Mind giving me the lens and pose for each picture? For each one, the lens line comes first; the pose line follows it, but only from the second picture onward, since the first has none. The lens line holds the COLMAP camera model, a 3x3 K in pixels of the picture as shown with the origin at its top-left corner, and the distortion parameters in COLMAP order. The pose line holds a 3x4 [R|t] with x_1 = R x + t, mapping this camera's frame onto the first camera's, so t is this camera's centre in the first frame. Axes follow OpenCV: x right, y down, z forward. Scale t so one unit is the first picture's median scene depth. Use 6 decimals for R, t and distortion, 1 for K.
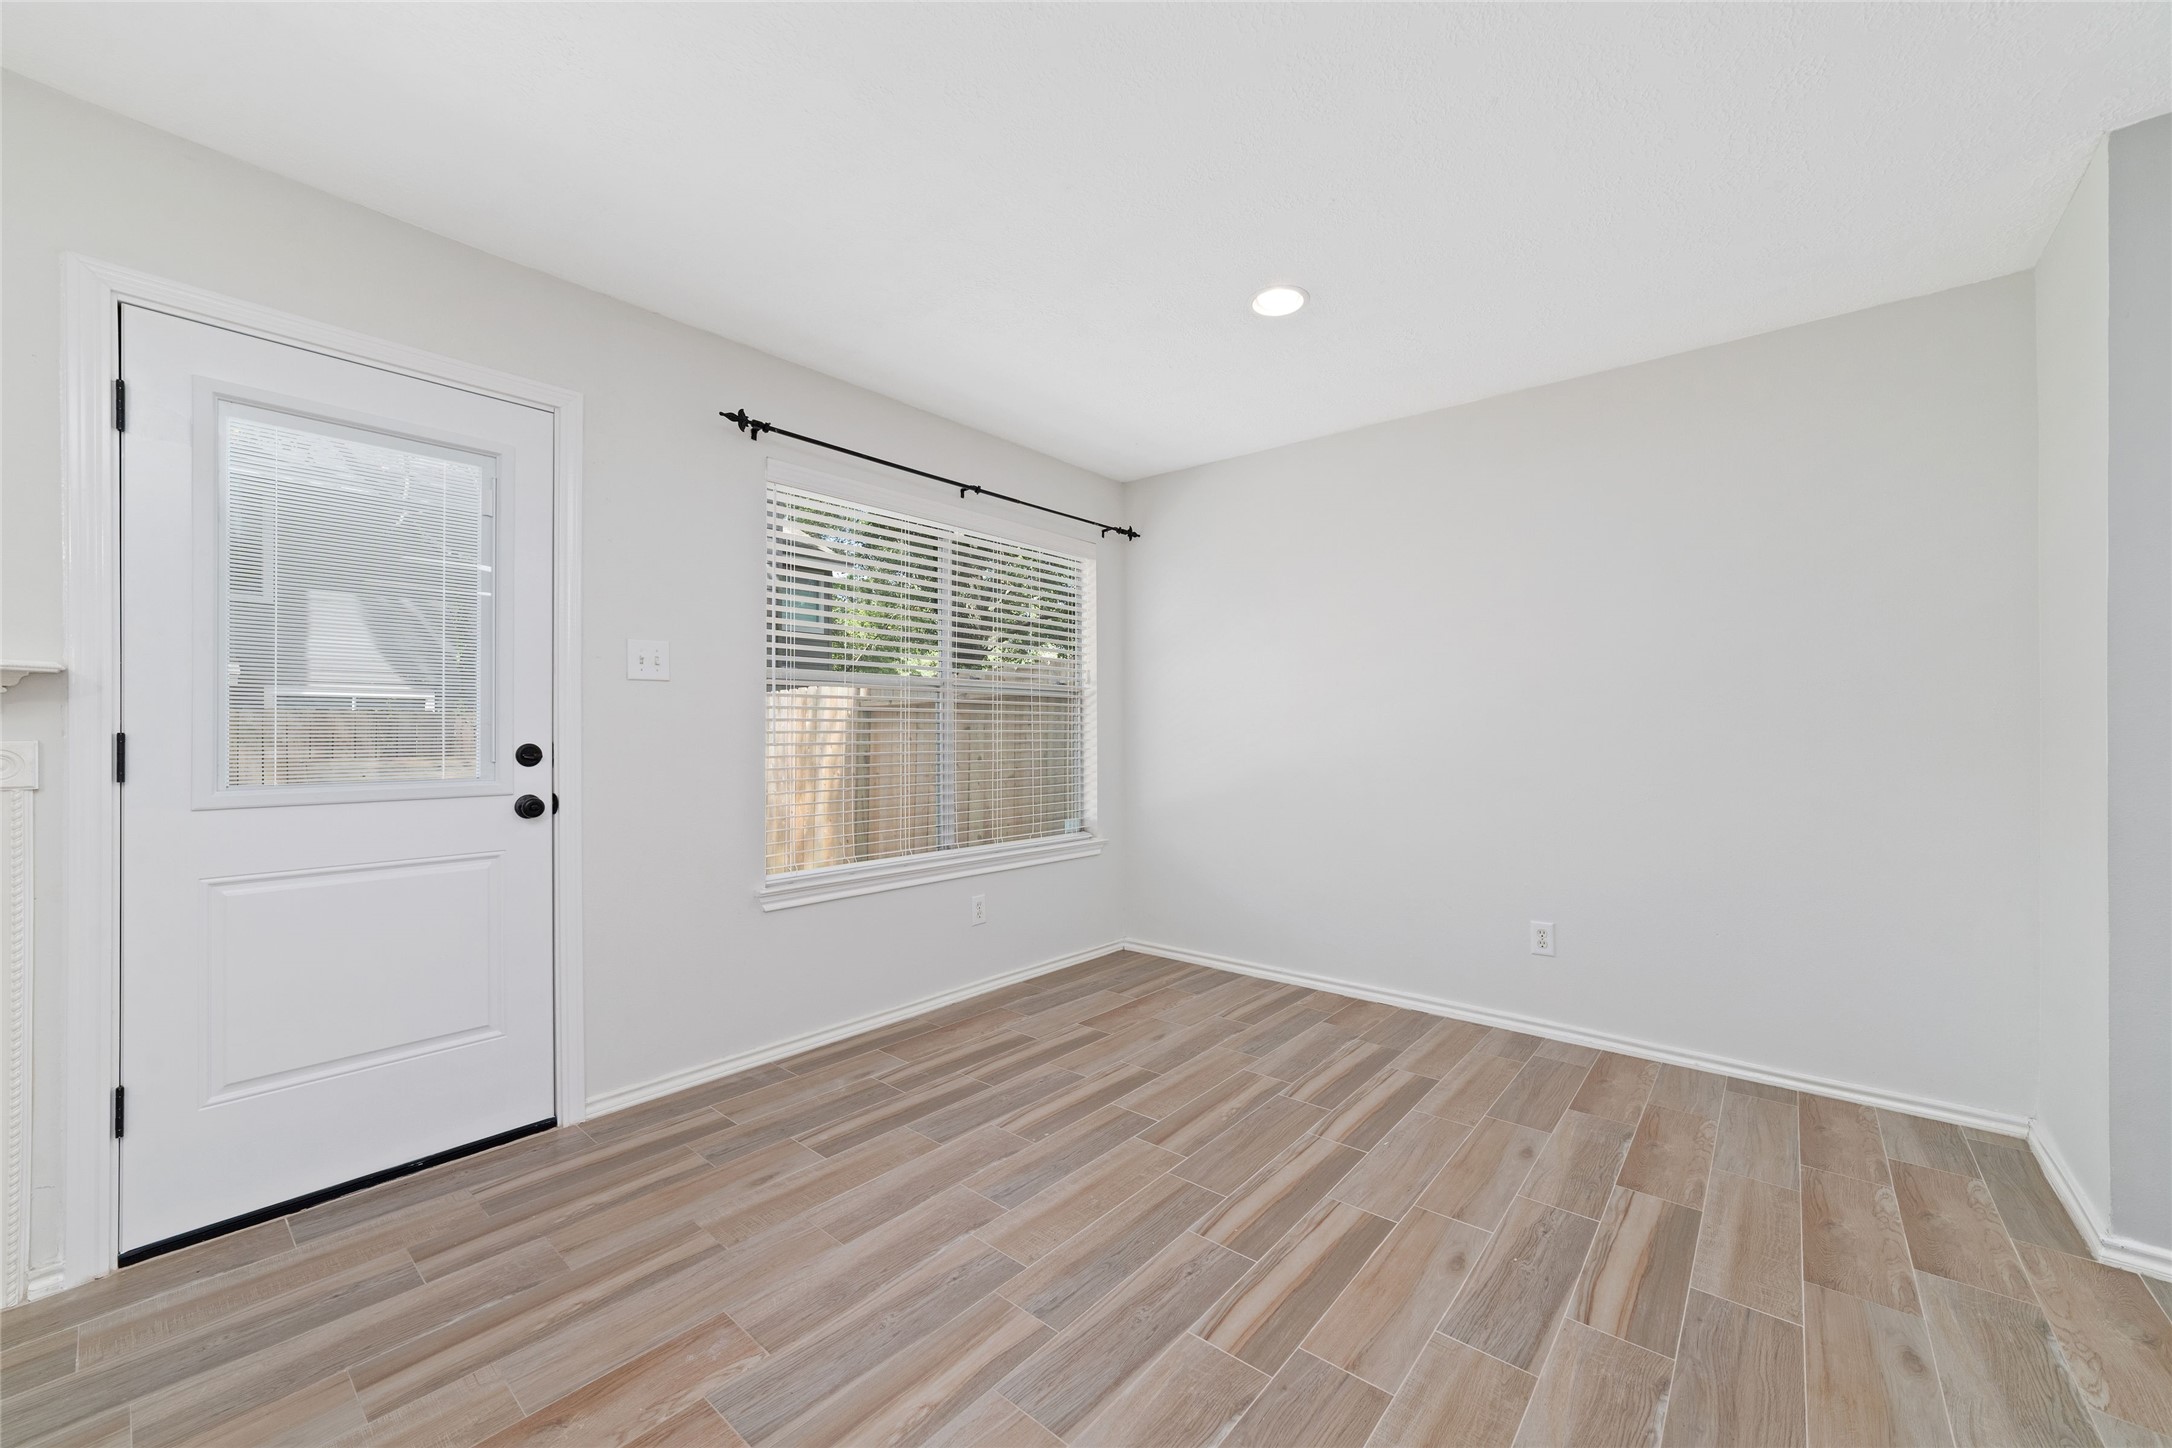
lens RADIAL K [[837.7, 0, 1088.6], [0, 837.7, 725.4], [0, 0, 1]] dist [-0.017903, 0.006119]
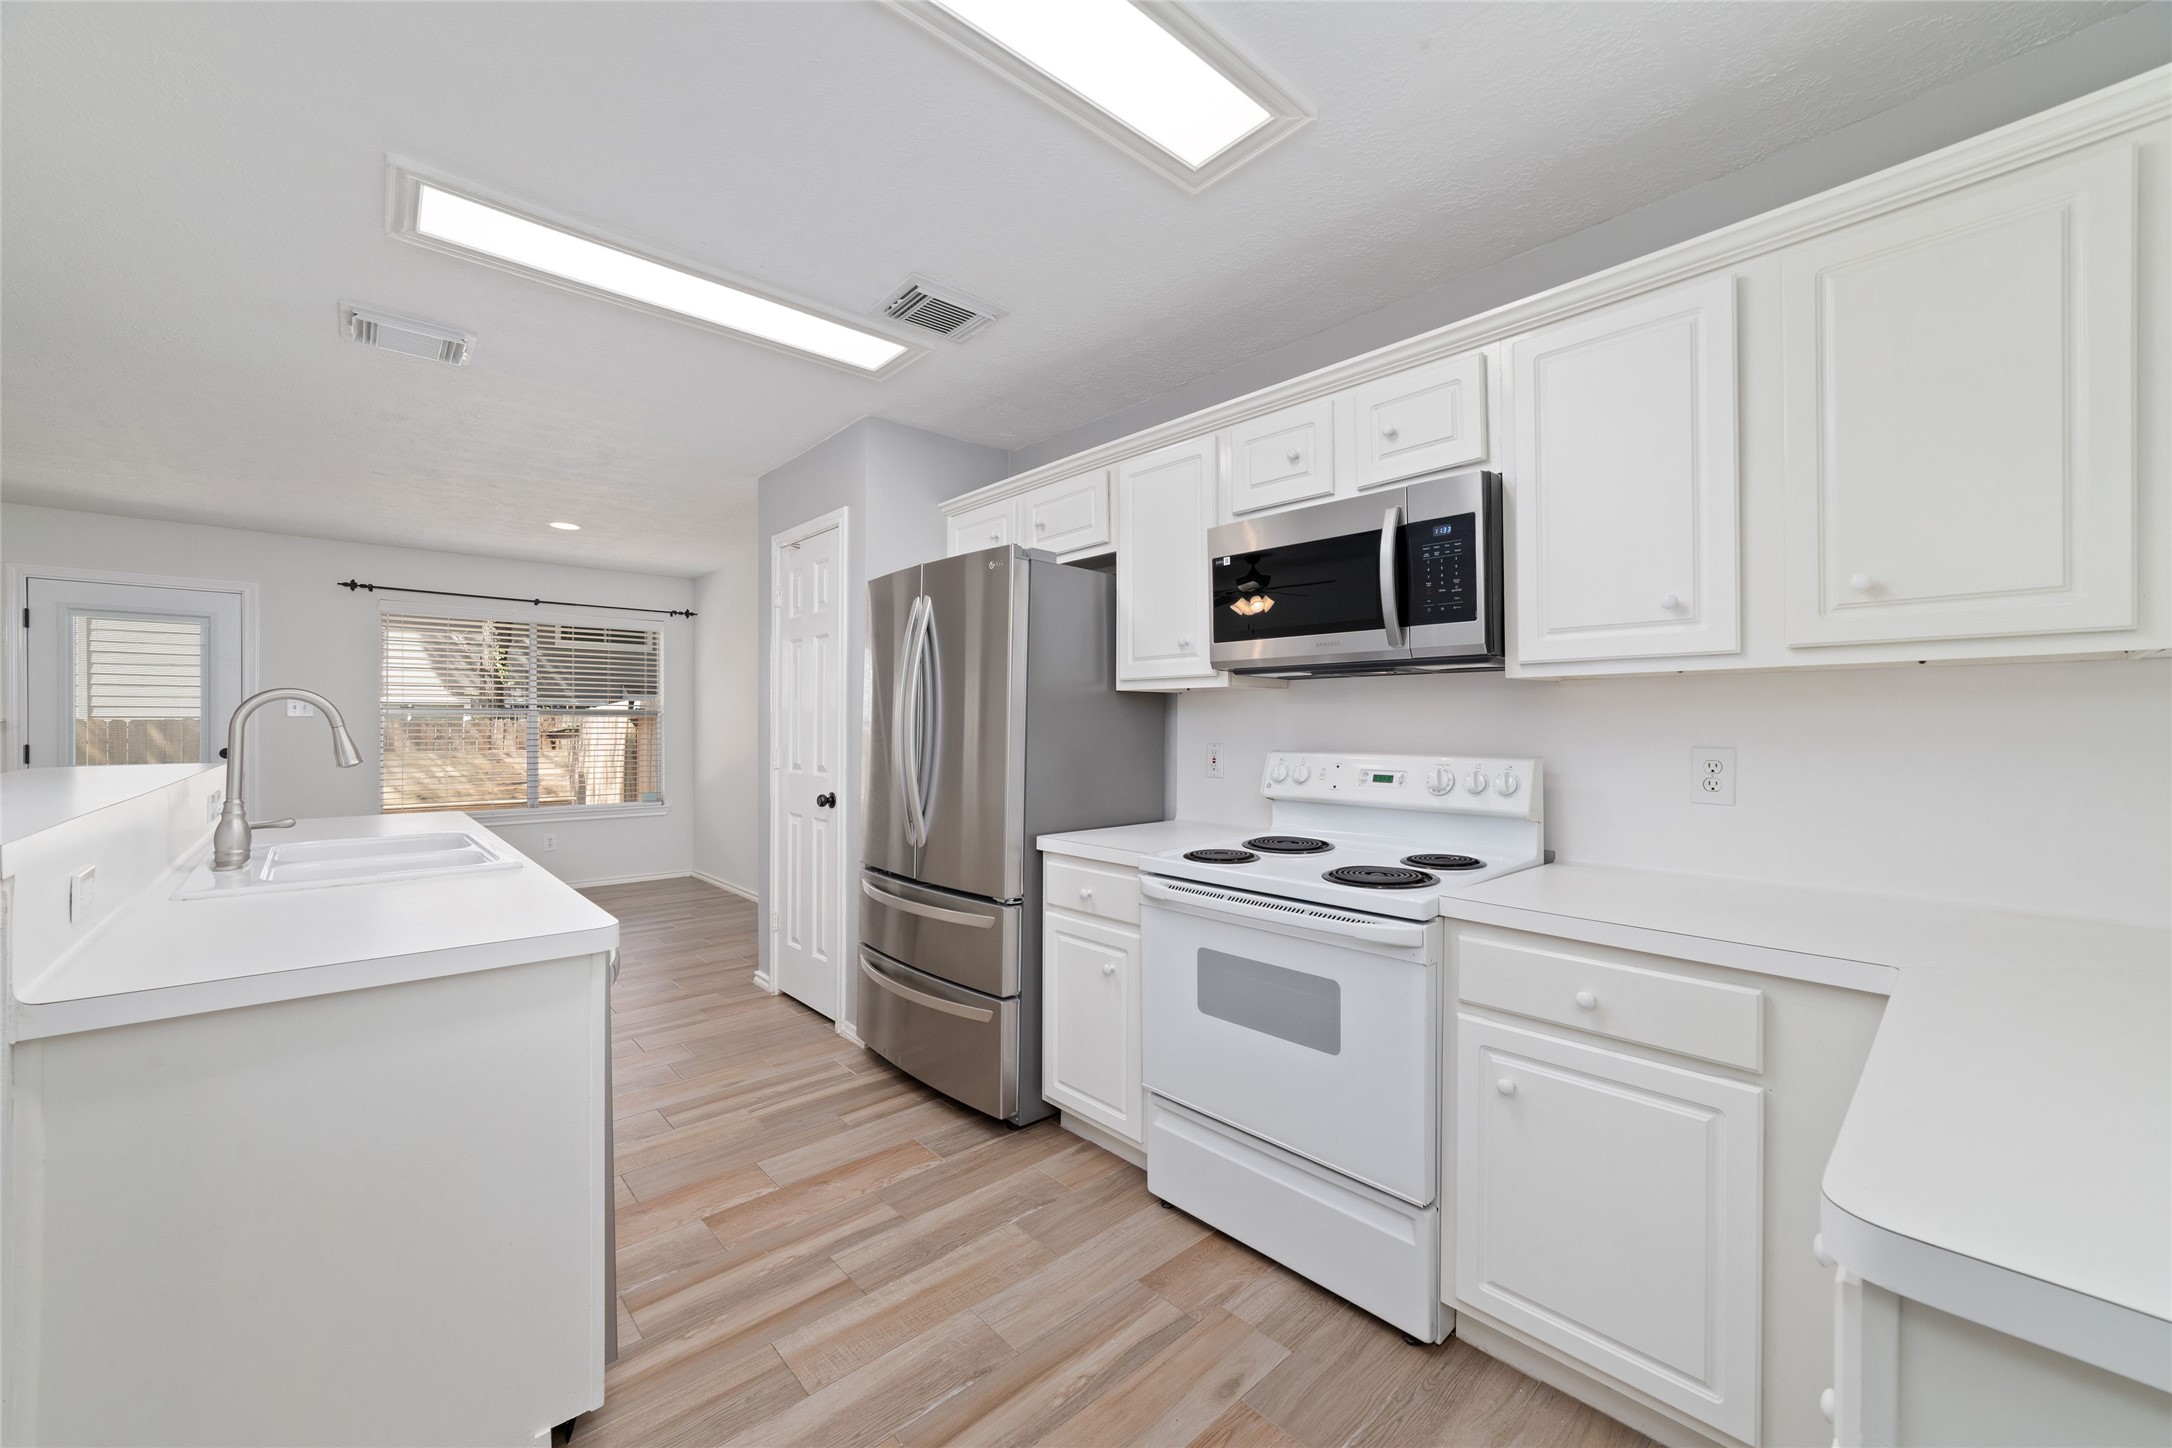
lens RADIAL K [[837.7, 0, 1100.2], [0, 837.7, 720.1], [0, 0, 1]] dist [-0.017903, 0.006119]
pose [[0.992148, -0.001182, -0.125066, 1.850751], [0.001233, 0.999999, 0.000335, -0.048088], [0.125065, -0.000486, 0.992148, -0.856407]]
